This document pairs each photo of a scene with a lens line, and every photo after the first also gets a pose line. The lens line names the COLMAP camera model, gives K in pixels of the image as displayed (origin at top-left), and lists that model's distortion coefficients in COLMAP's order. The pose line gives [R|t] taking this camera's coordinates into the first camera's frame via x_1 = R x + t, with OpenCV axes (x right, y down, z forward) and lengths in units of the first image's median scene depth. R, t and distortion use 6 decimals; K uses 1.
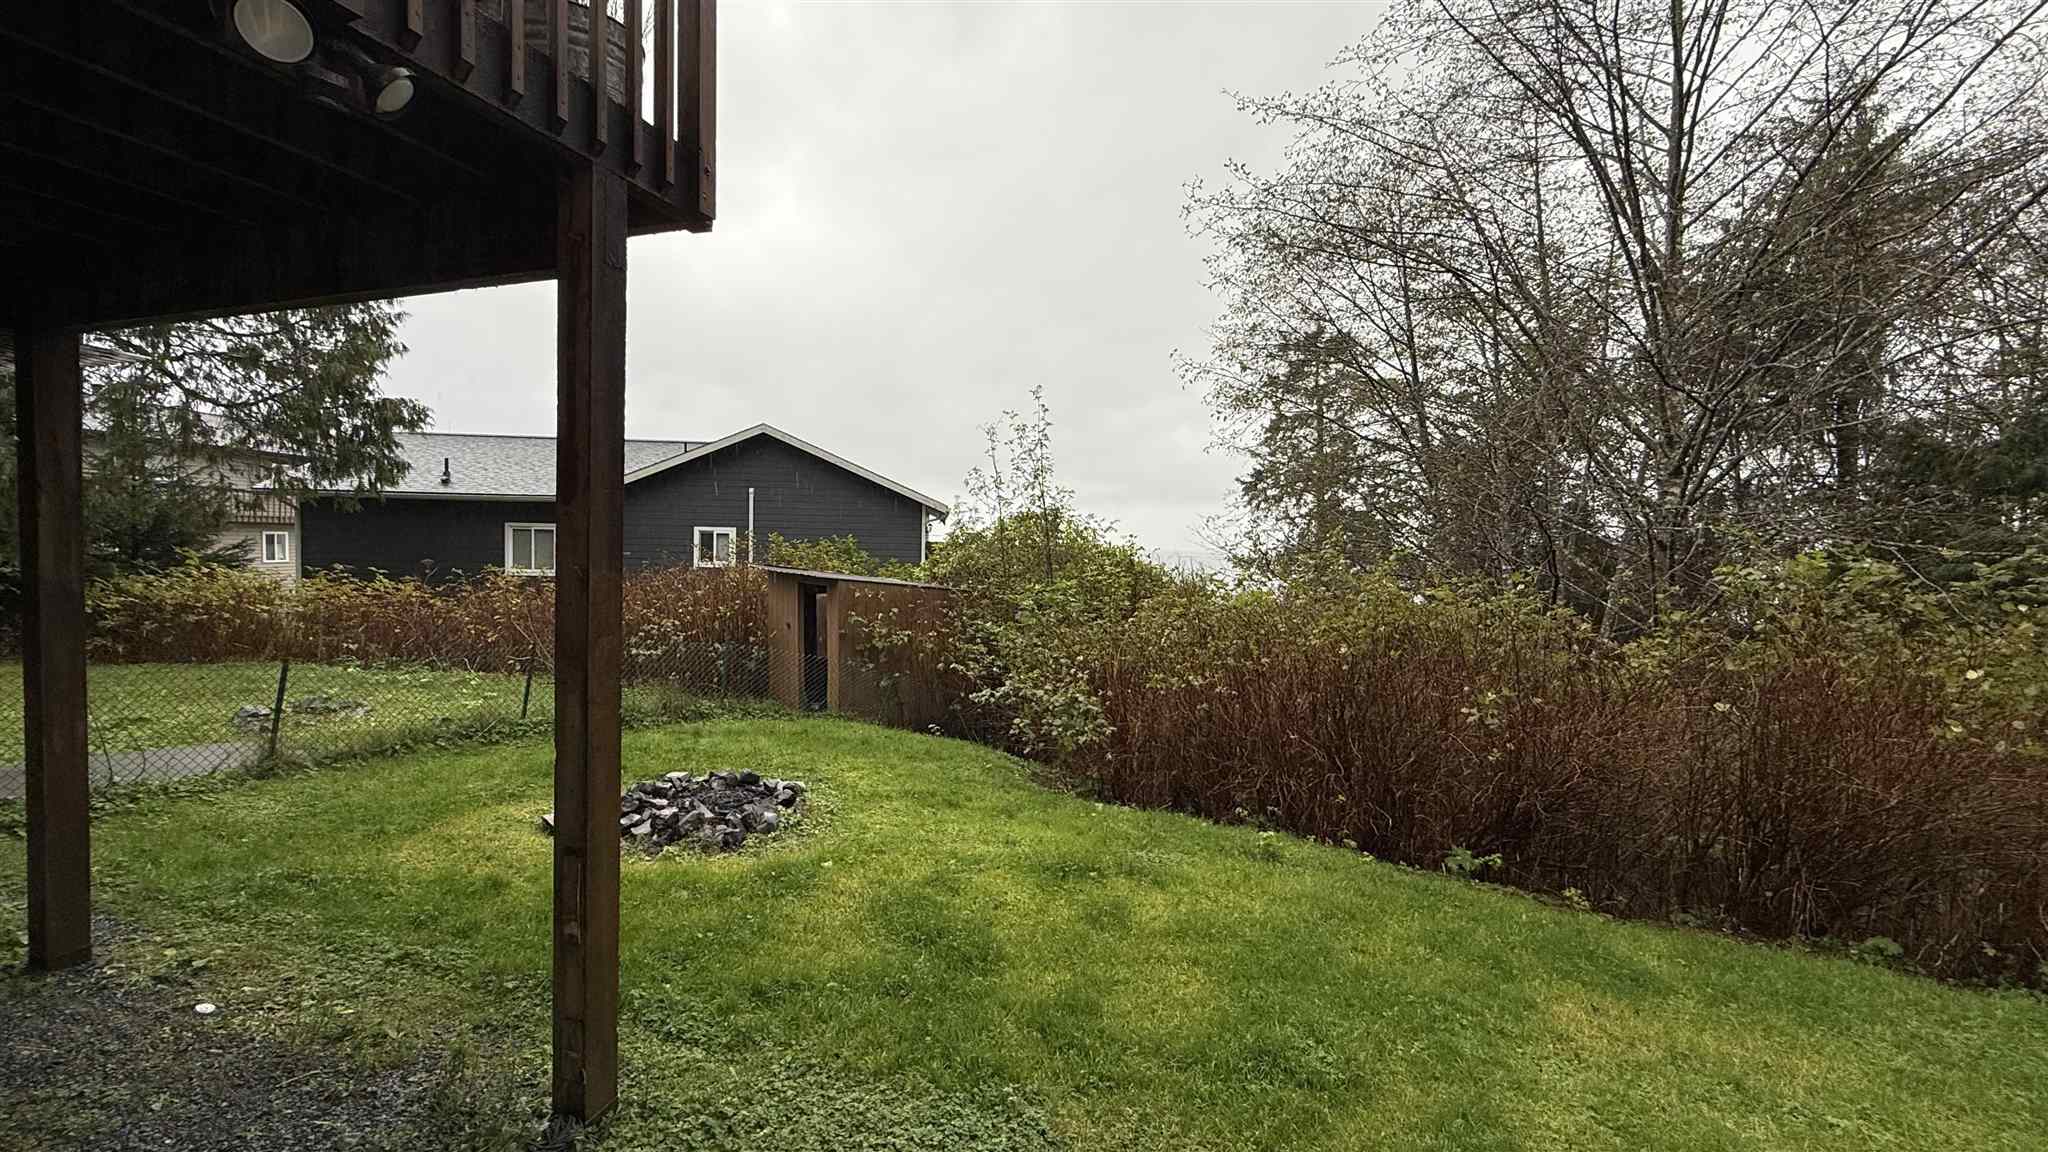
lens RADIAL K [[817.7, 0, 1019.7], [0, 817.7, 578.3], [0, 0, 1]] dist [0.001759, 0.000244]
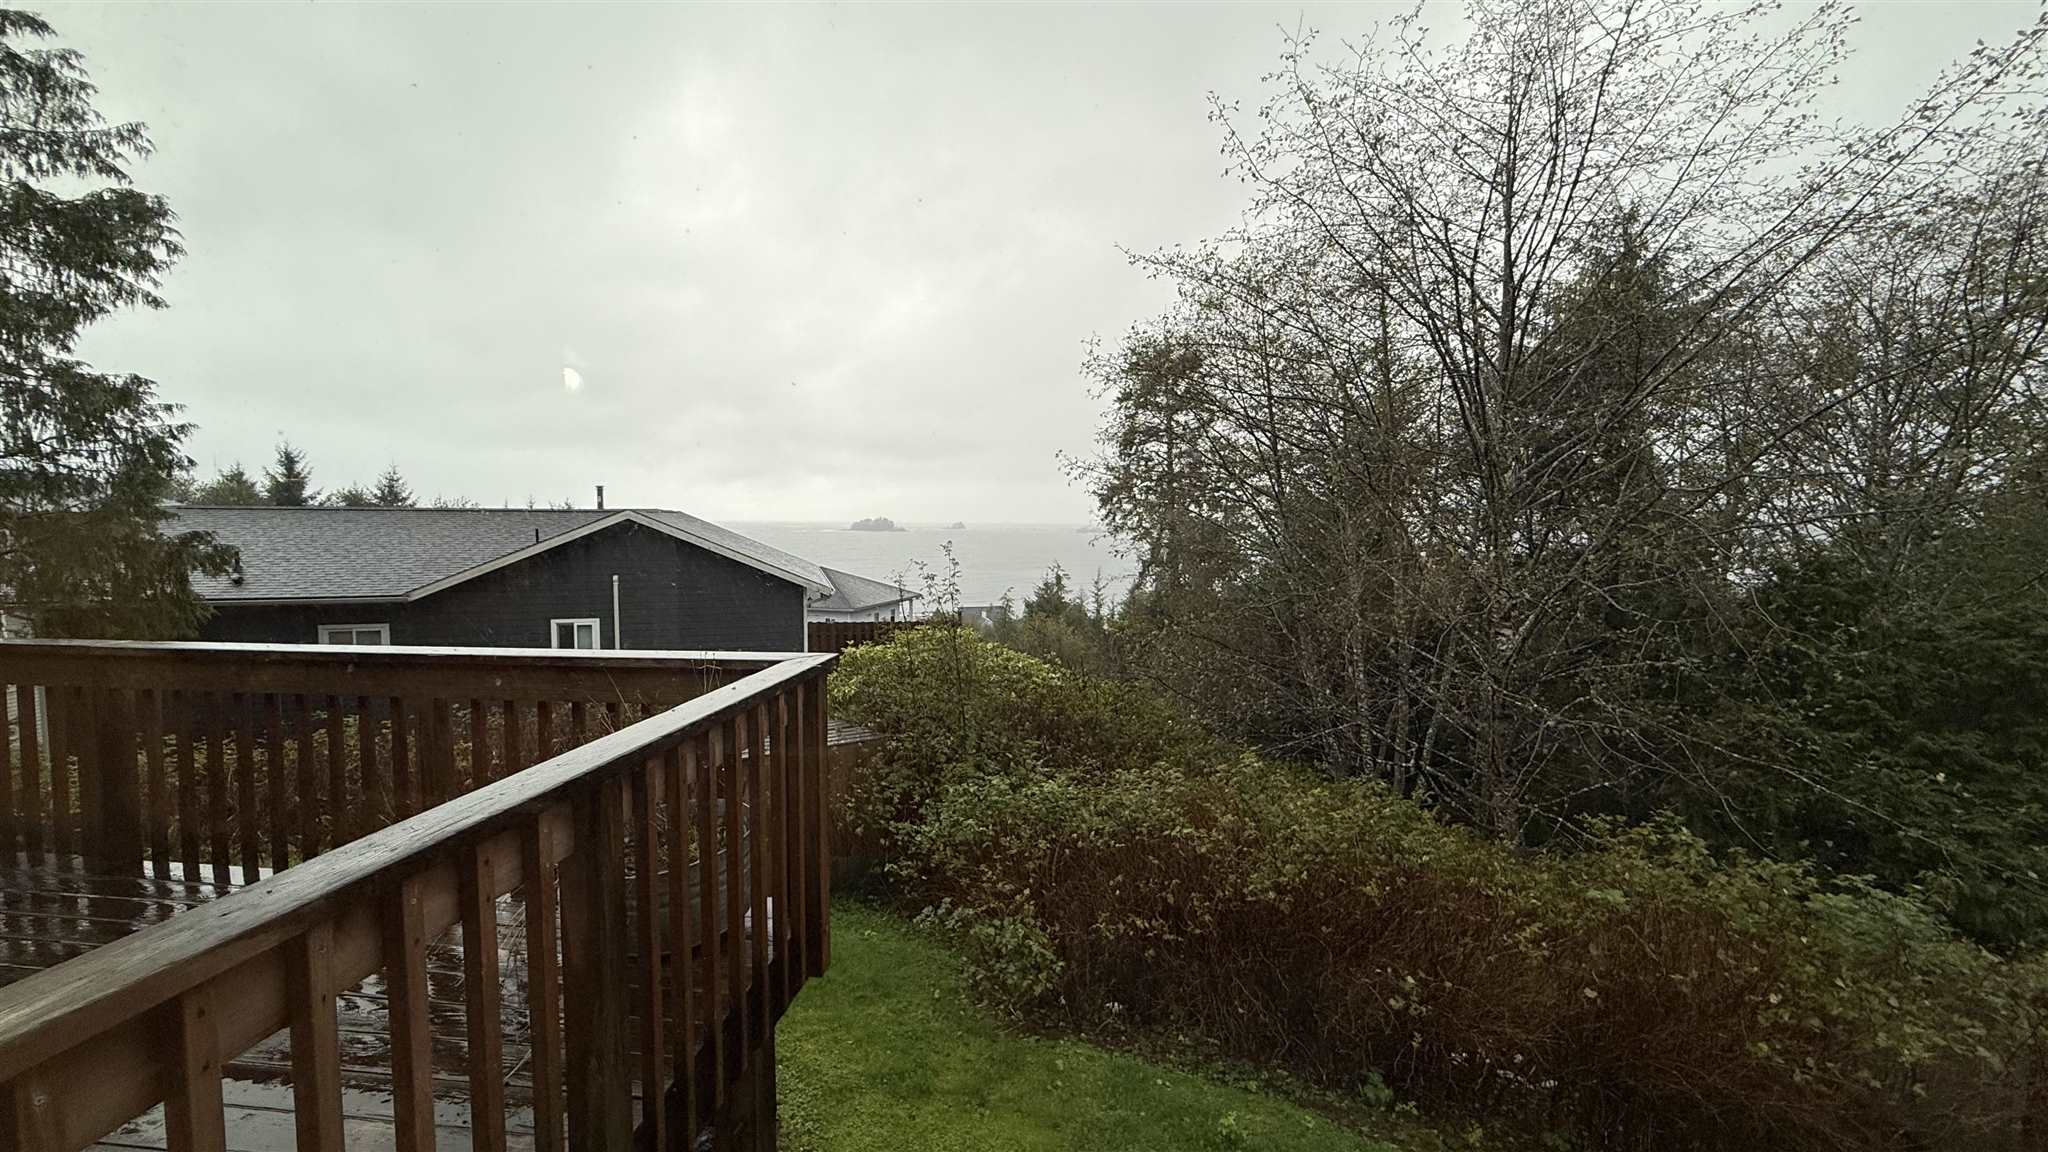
lens RADIAL K [[817.7, 0, 1019.7], [0, 817.7, 578.3], [0, 0, 1]] dist [0.001759, 0.000244]
pose [[0.982754, -0.026092, 0.183068, -0.045238], [0.019350, 0.999070, 0.038520, -0.133685], [-0.183903, -0.034313, 0.982345, -0.003459]]
